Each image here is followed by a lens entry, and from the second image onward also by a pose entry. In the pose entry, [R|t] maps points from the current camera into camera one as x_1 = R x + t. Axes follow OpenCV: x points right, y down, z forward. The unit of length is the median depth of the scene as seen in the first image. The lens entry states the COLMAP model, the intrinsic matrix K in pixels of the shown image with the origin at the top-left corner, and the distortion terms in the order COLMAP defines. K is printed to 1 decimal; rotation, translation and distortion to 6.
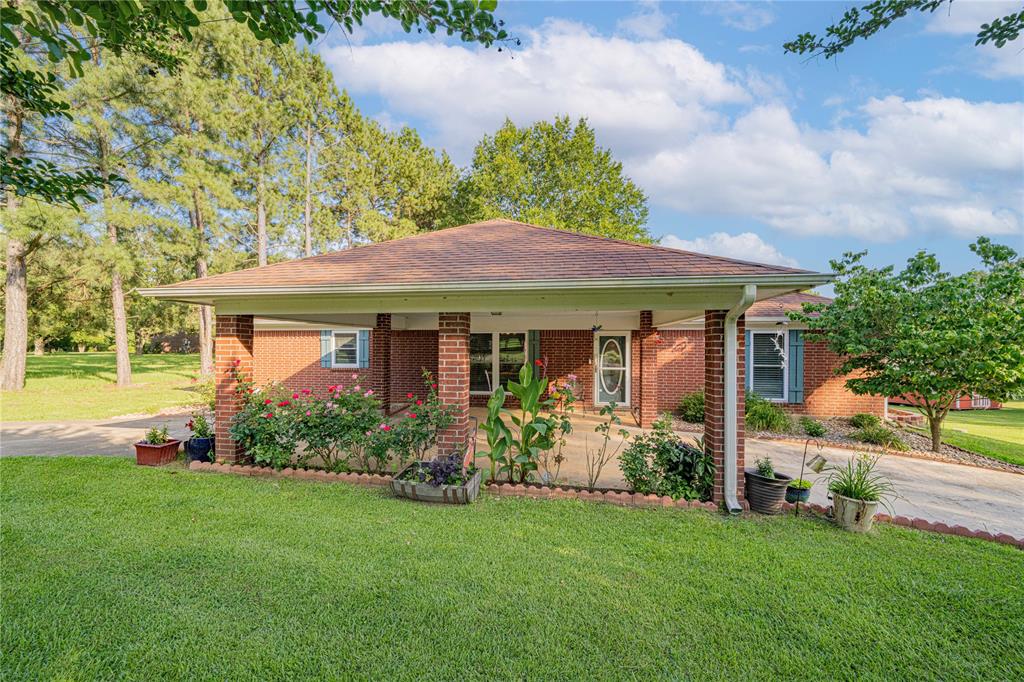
lens RADIAL K [[392.9, 0, 518.0], [0, 392.9, 343.7], [0, 0, 1]] dist [-0.001040, 0.000133]
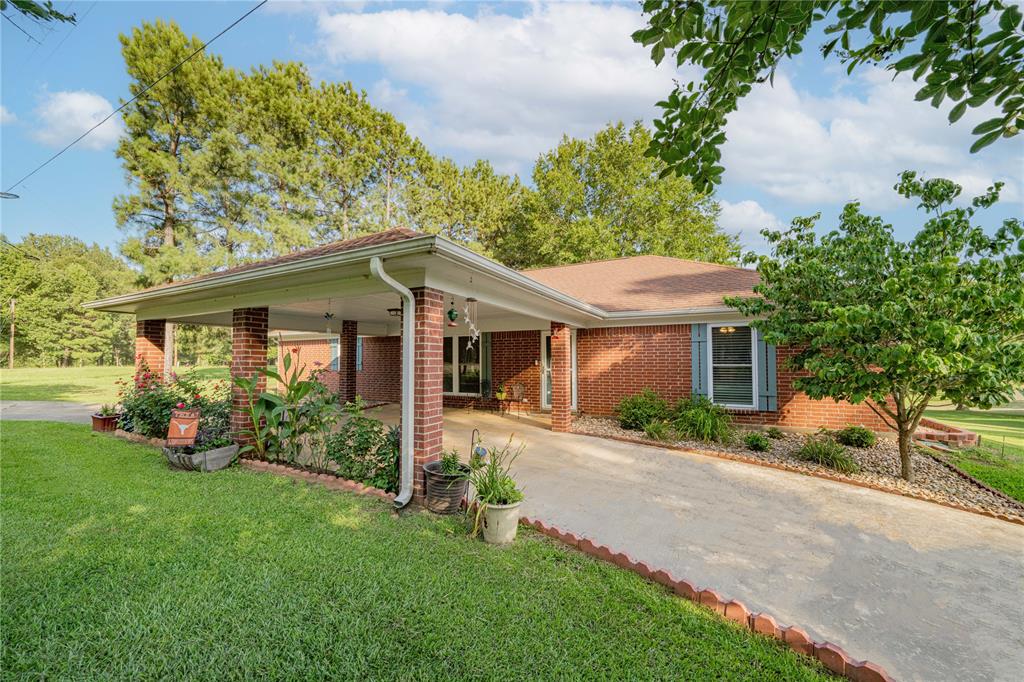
lens RADIAL K [[379.8, 0, 510.7], [0, 379.8, 346.2], [0, 0, 1]] dist [-0.008366, 0.000093]
pose [[0.953174, -0.020587, -0.301722, 0.406716], [0.011507, 0.999427, -0.031841, 0.033322], [0.302205, 0.026878, 0.952864, 0.082404]]
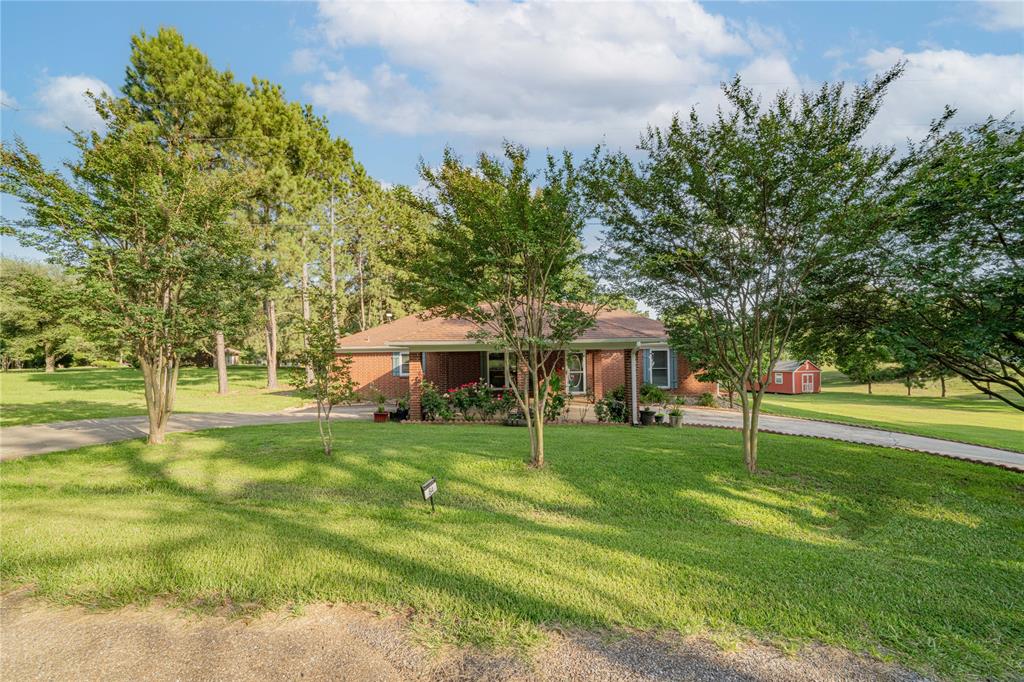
lens RADIAL K [[379.8, 0, 508.7], [0, 379.8, 339.9], [0, 0, 1]] dist [-0.008366, 0.000093]
pose [[0.990822, -0.012866, 0.134557, -0.273351], [0.016121, 0.999603, -0.023126, -0.044081], [-0.134206, 0.025083, 0.990636, -0.614515]]
